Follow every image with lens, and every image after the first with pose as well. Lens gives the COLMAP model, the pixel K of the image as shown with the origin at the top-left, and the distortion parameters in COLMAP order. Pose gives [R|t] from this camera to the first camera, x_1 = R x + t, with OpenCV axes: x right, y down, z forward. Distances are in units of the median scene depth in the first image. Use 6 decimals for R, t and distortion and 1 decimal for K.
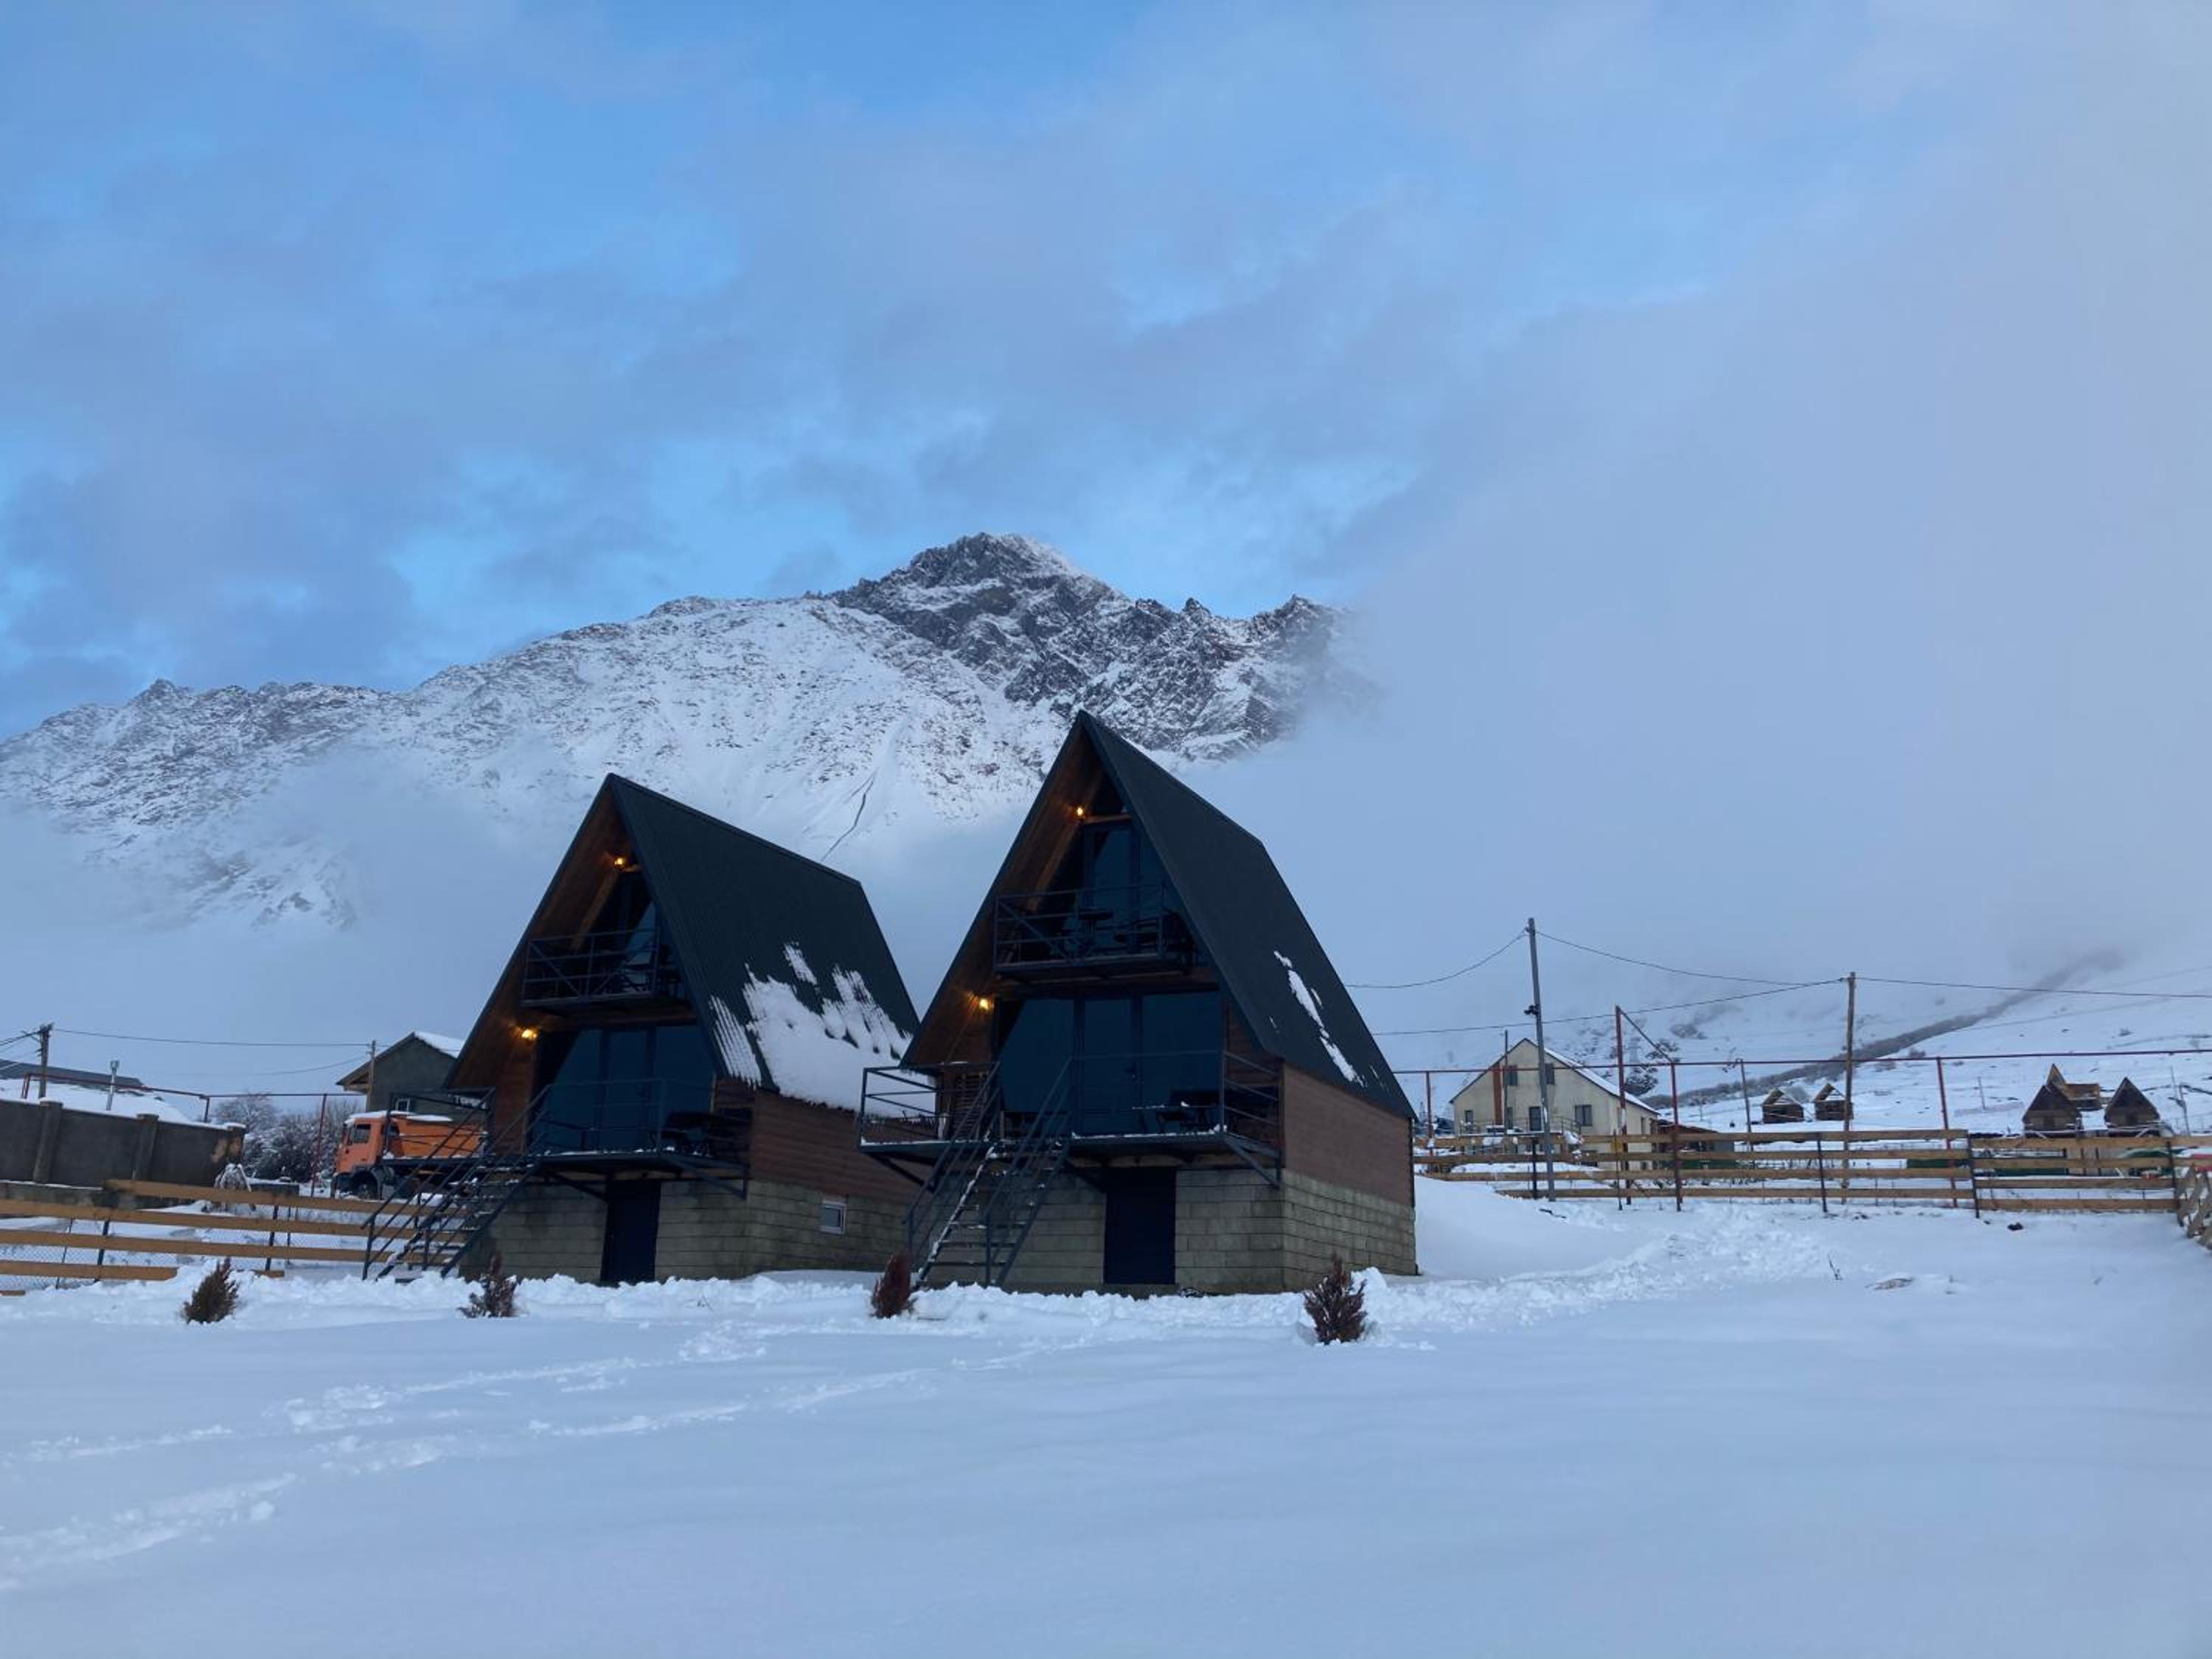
lens RADIAL K [[1801.8, 0, 1136.0], [0, 1801.8, 828.7], [0, 0, 1]] dist [0.057590, -0.068371]
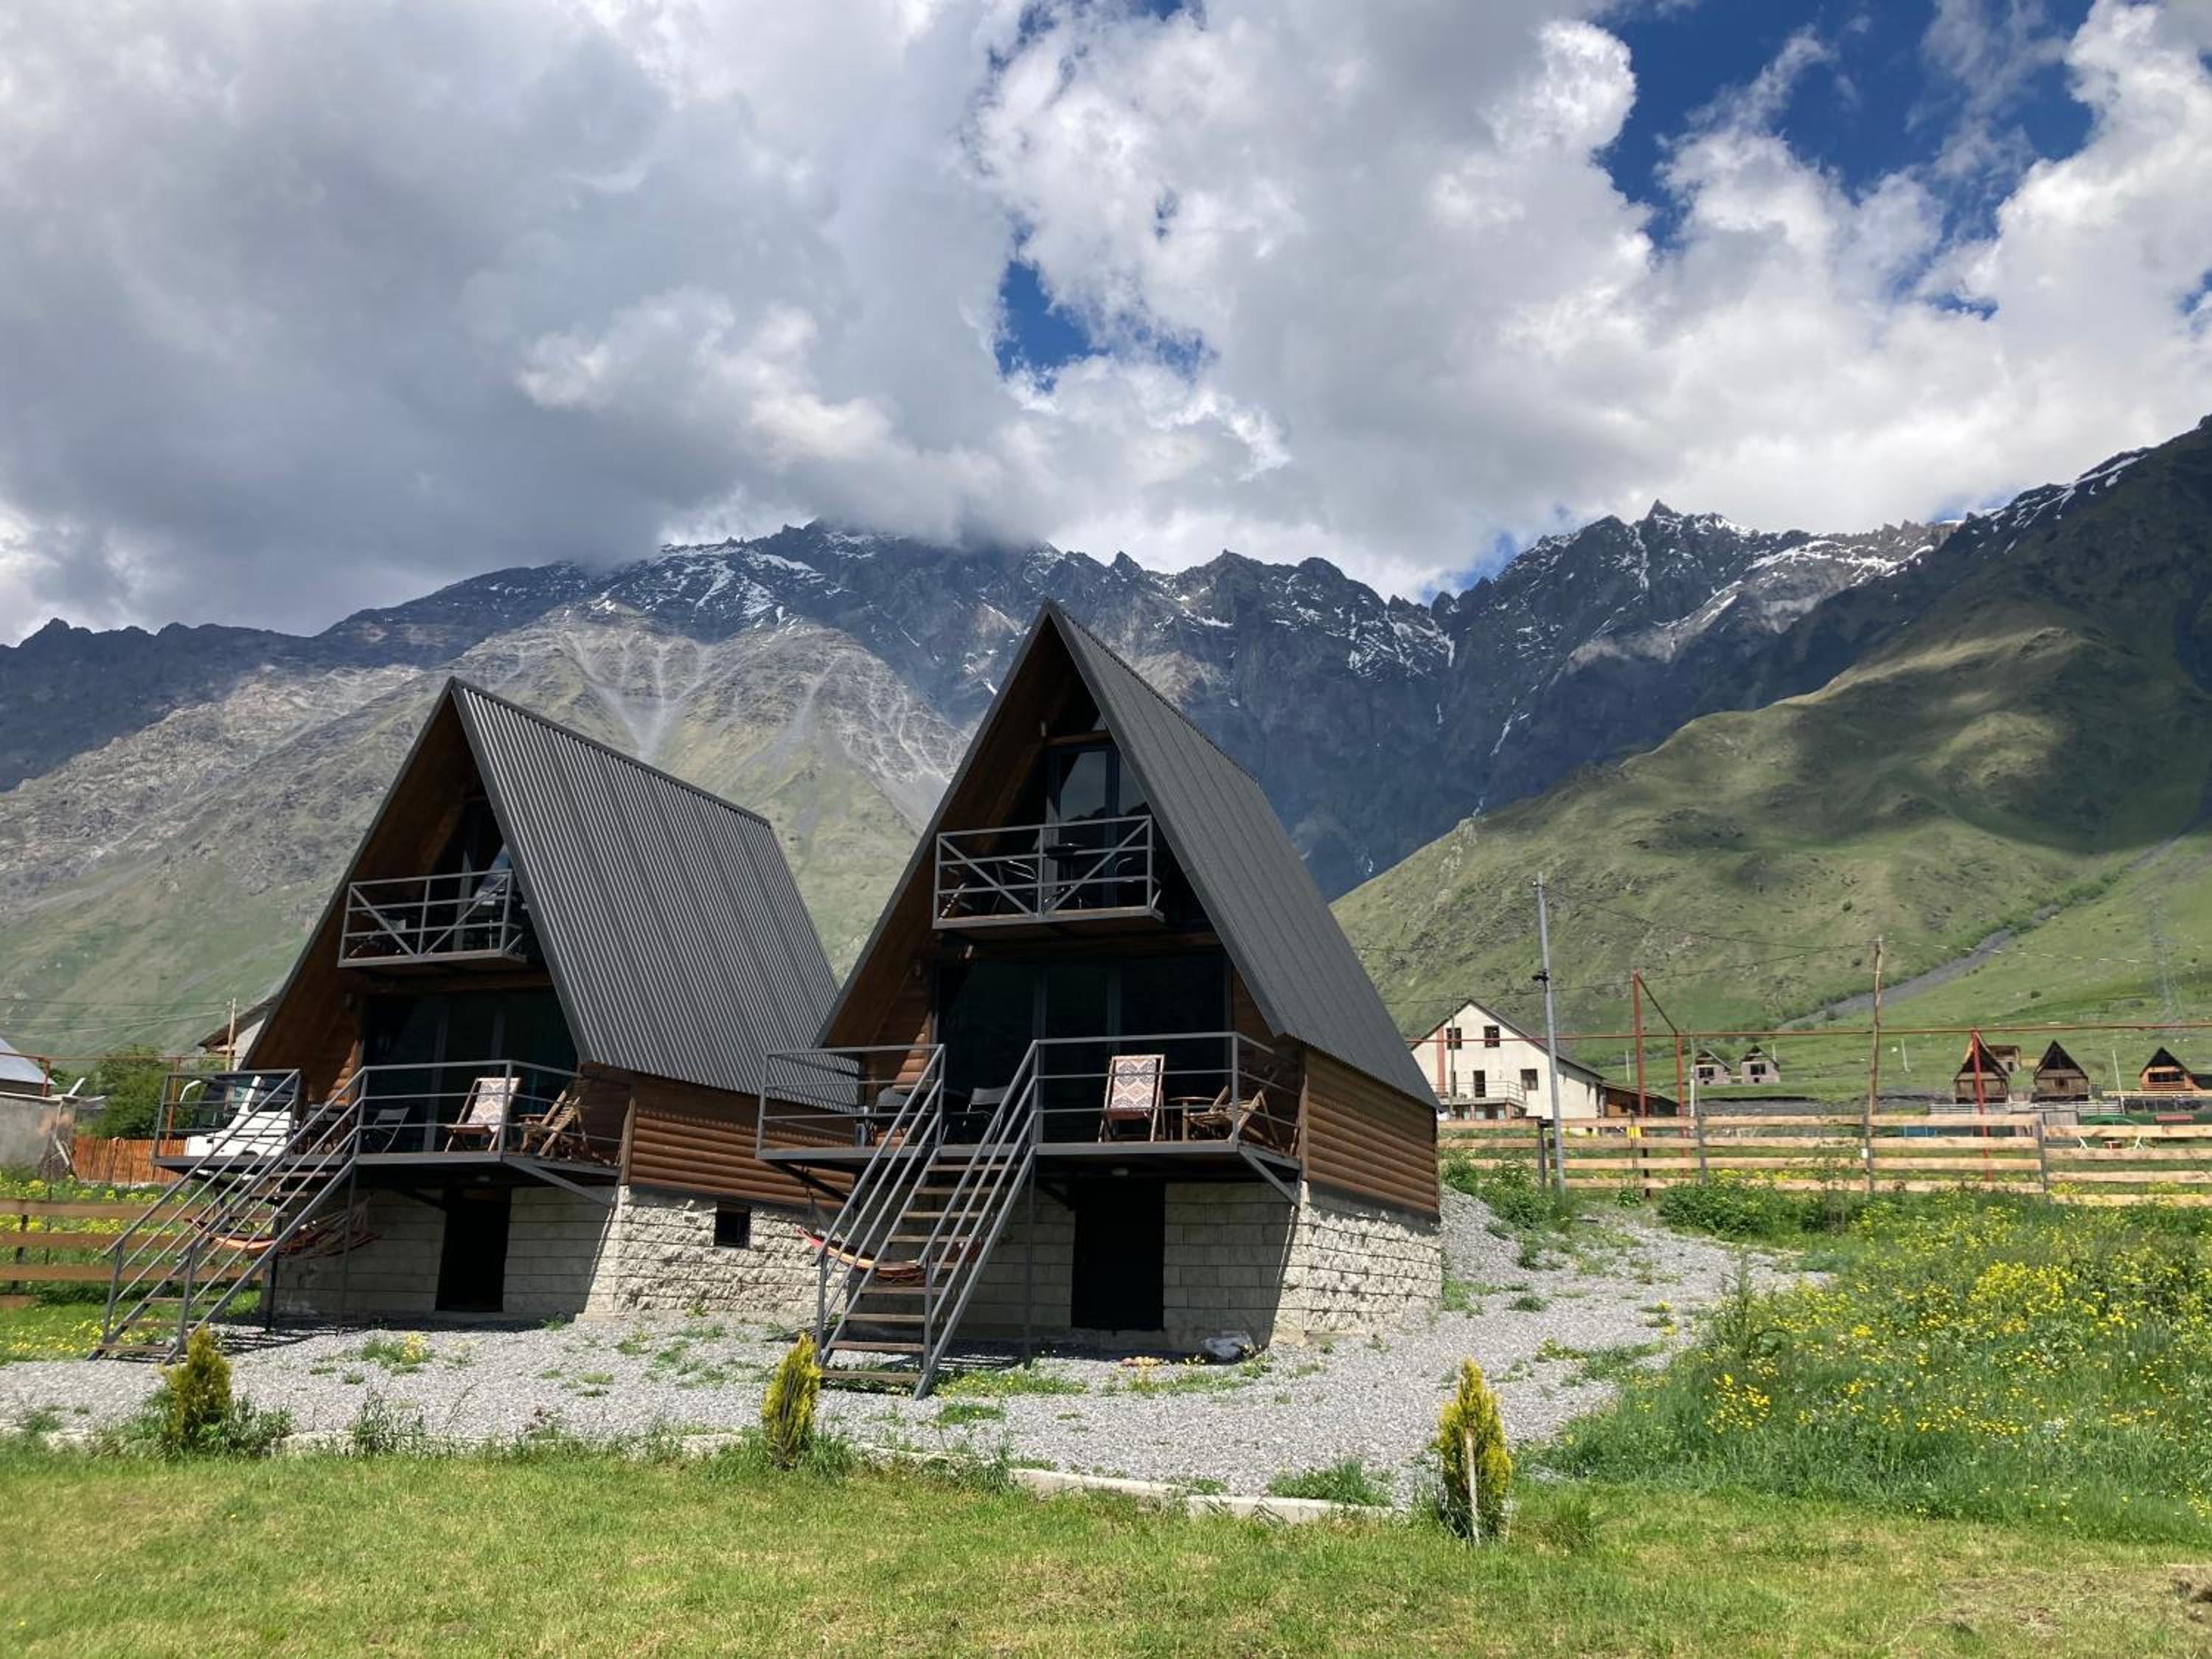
lens RADIAL K [[1801.8, 0, 1136.0], [0, 1801.8, 828.7], [0, 0, 1]] dist [0.057590, -0.068371]
pose [[0.999098, 0.008956, 0.041511, -0.012284], [-0.009932, 0.999678, 0.023368, 0.008976], [-0.041288, -0.023760, 0.998865, 0.112741]]
